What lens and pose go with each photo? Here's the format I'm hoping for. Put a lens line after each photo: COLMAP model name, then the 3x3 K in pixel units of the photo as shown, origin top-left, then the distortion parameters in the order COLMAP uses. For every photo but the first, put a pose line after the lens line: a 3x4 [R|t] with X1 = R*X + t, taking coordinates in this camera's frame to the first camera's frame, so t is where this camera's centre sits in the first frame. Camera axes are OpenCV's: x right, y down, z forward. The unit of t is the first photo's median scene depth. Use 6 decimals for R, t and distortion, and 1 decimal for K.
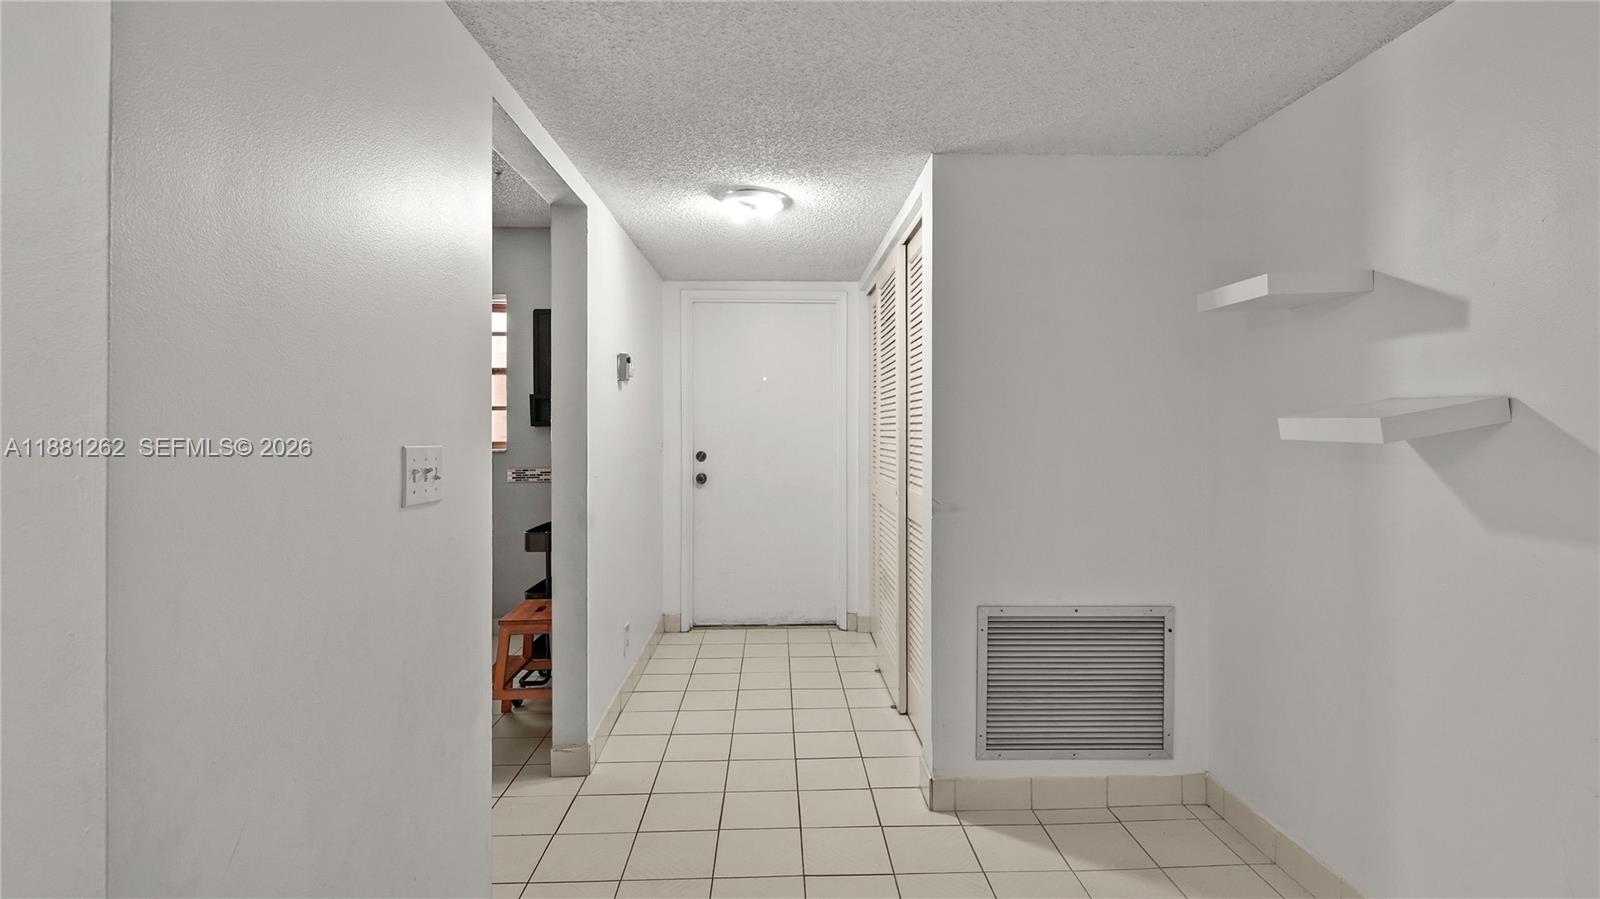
lens RADIAL K [[767.6, 0, 804.2], [0, 767.6, 427.2], [0, 0, 1]] dist [-0.000192, -0.000407]
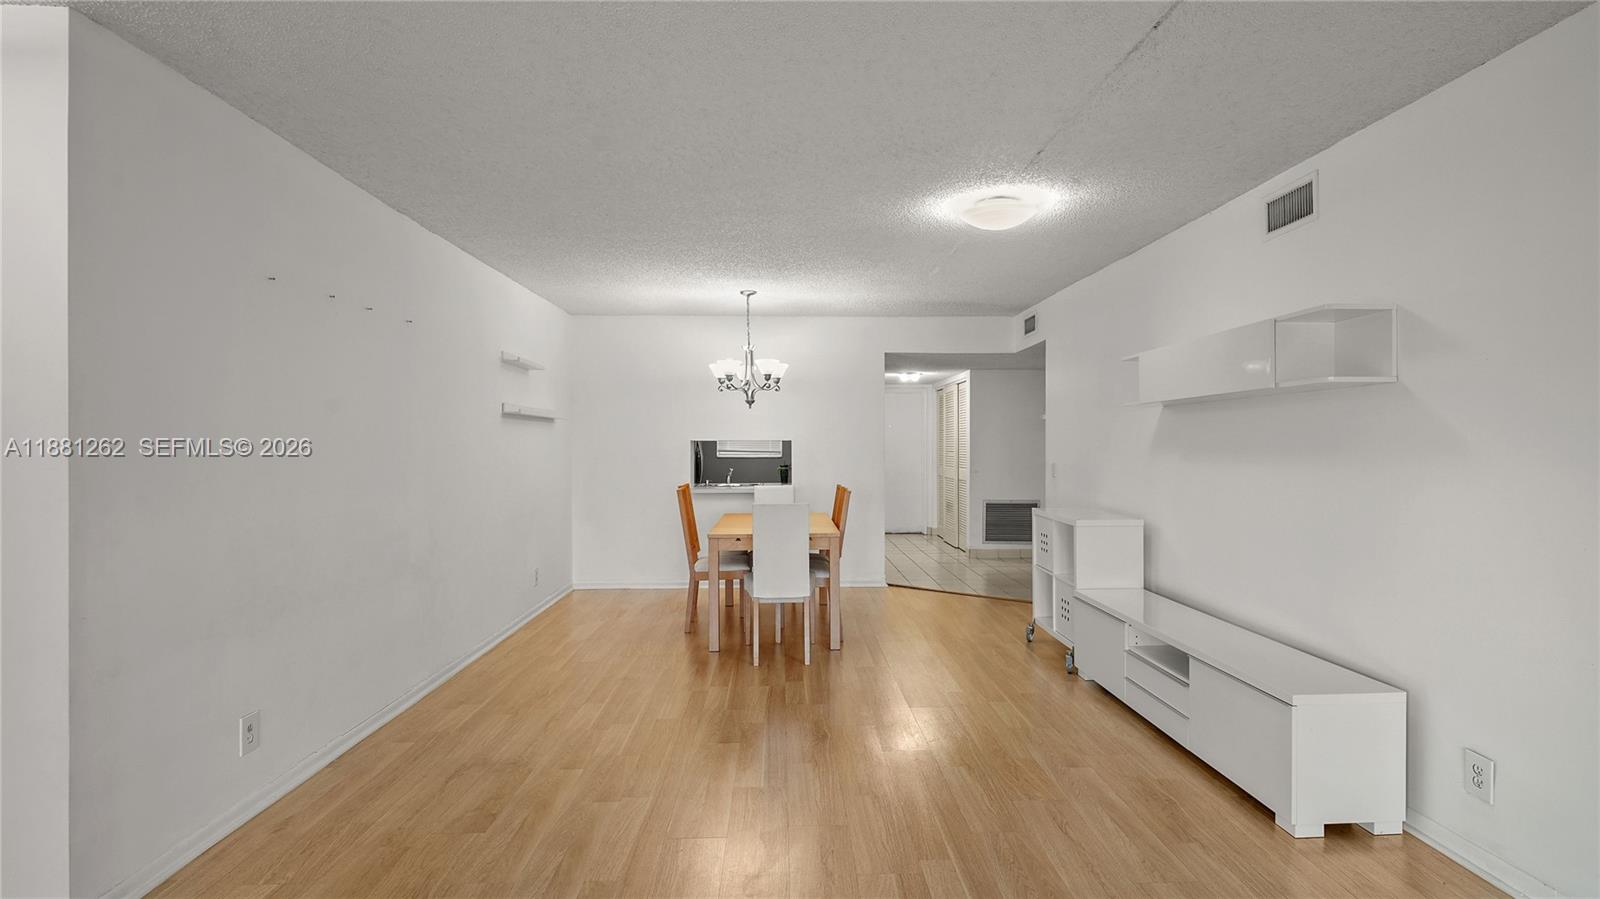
lens RADIAL K [[751.9, 0, 800.0], [0, 751.9, 449.5], [0, 0, 1]] dist [-0.011117, -0.000531]
pose [[0.999781, 0.001239, -0.020880, -0.532329], [-0.001057, 0.999961, 0.008715, -0.025154], [0.020890, -0.008692, 0.999744, -2.410798]]
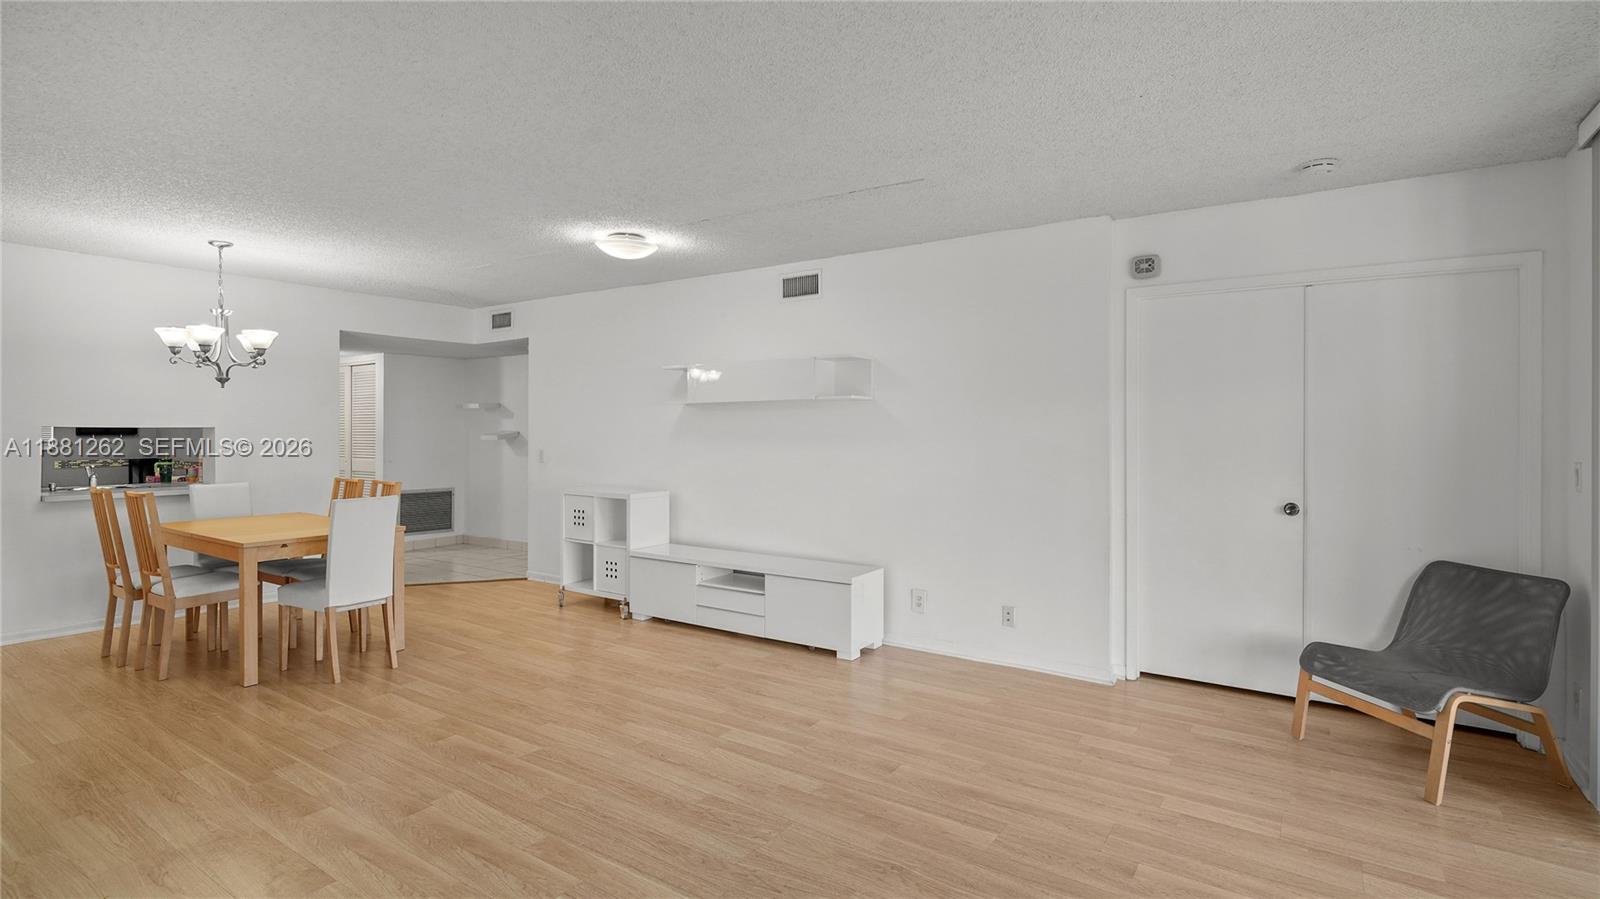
lens RADIAL K [[767.6, 0, 804.2], [0, 767.6, 427.2], [0, 0, 1]] dist [-0.000192, -0.000407]
pose [[0.607097, 0.006845, 0.794599, -1.335575], [-0.004155, 0.999977, -0.005440, -0.029564], [-0.794617, 0.000002, 0.607111, -2.396860]]
